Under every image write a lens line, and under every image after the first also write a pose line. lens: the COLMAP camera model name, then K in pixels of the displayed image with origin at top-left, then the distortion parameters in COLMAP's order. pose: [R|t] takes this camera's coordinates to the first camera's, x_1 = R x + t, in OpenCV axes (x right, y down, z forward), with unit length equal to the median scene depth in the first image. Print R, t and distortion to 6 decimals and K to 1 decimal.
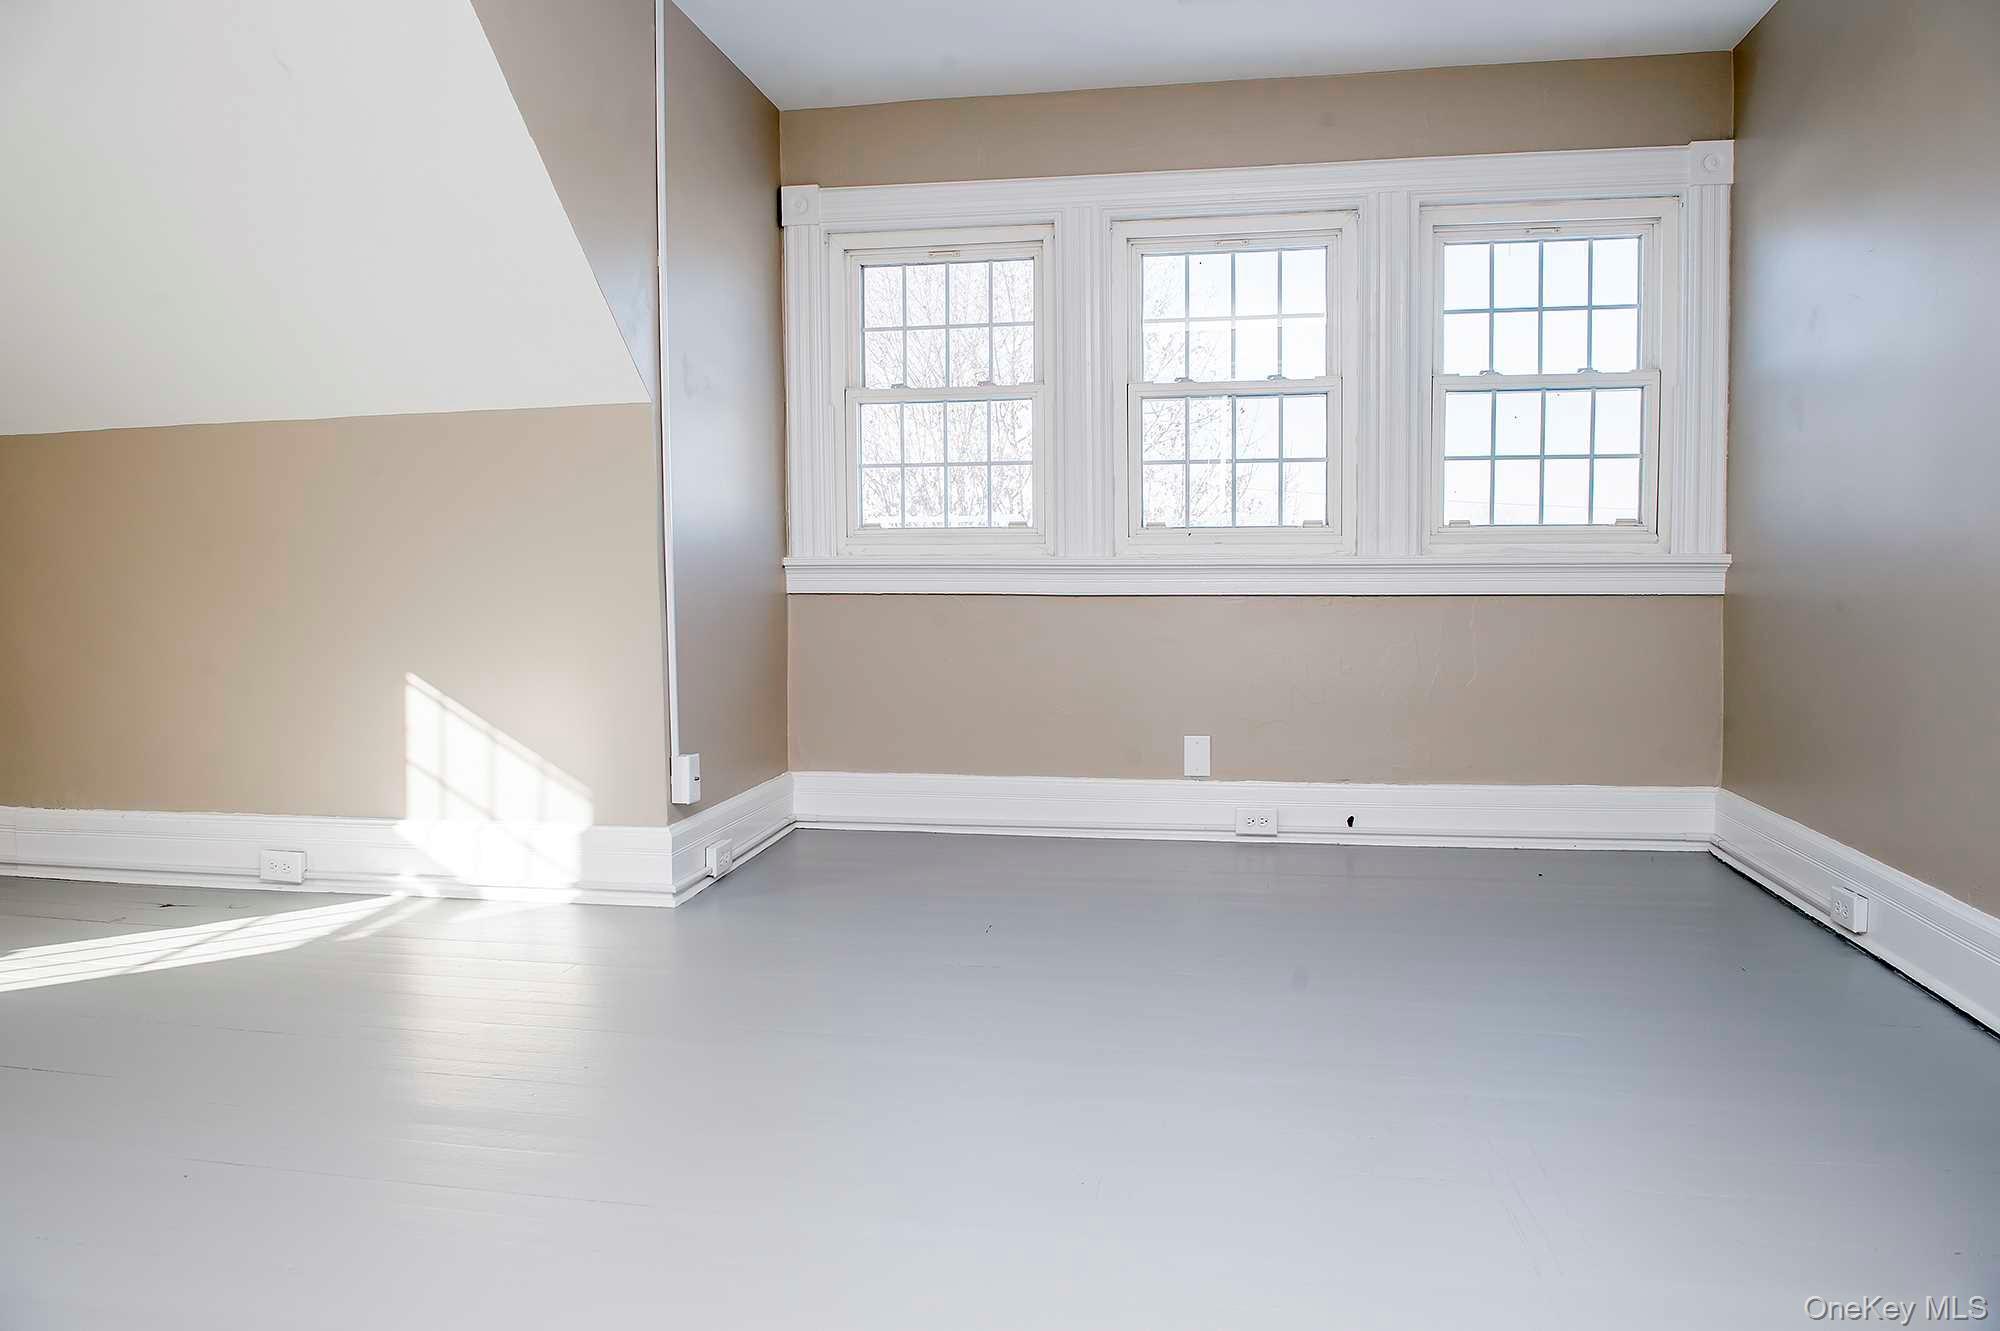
lens RADIAL K [[1386.5, 0, 995.1], [0, 1386.5, 642.1], [0, 0, 1]] dist [-0.021019, 0.001586]
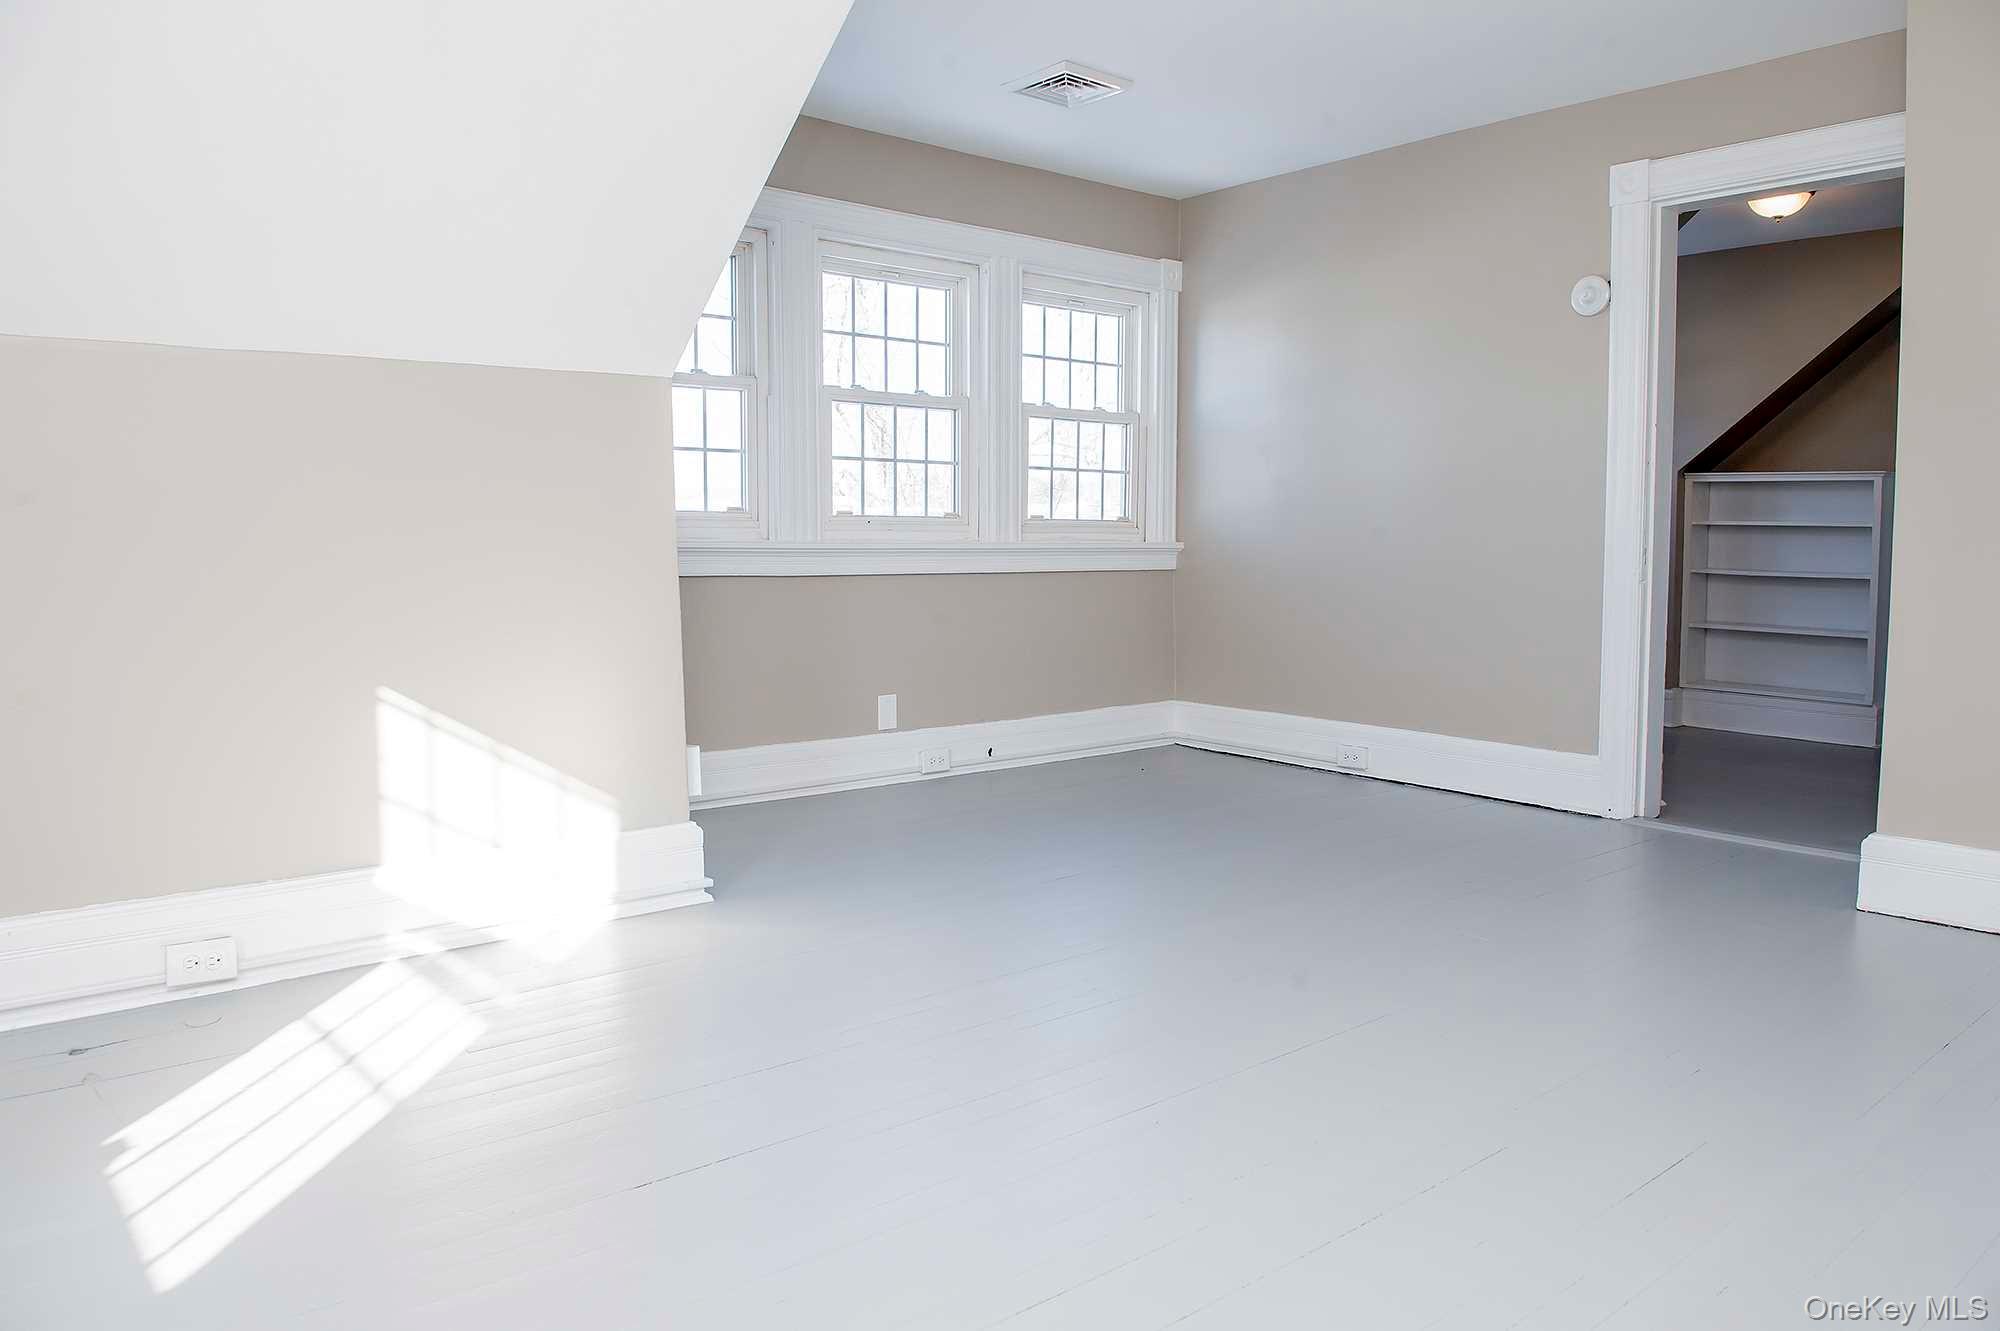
lens RADIAL K [[1386.5, 0, 995.1], [0, 1386.5, 642.1], [0, 0, 1]] dist [-0.021019, 0.001586]
pose [[0.647164, -0.052272, 0.760557, -0.708595], [0.036871, 0.998625, 0.037260, -0.018402], [-0.761459, 0.003929, 0.648201, 0.178187]]
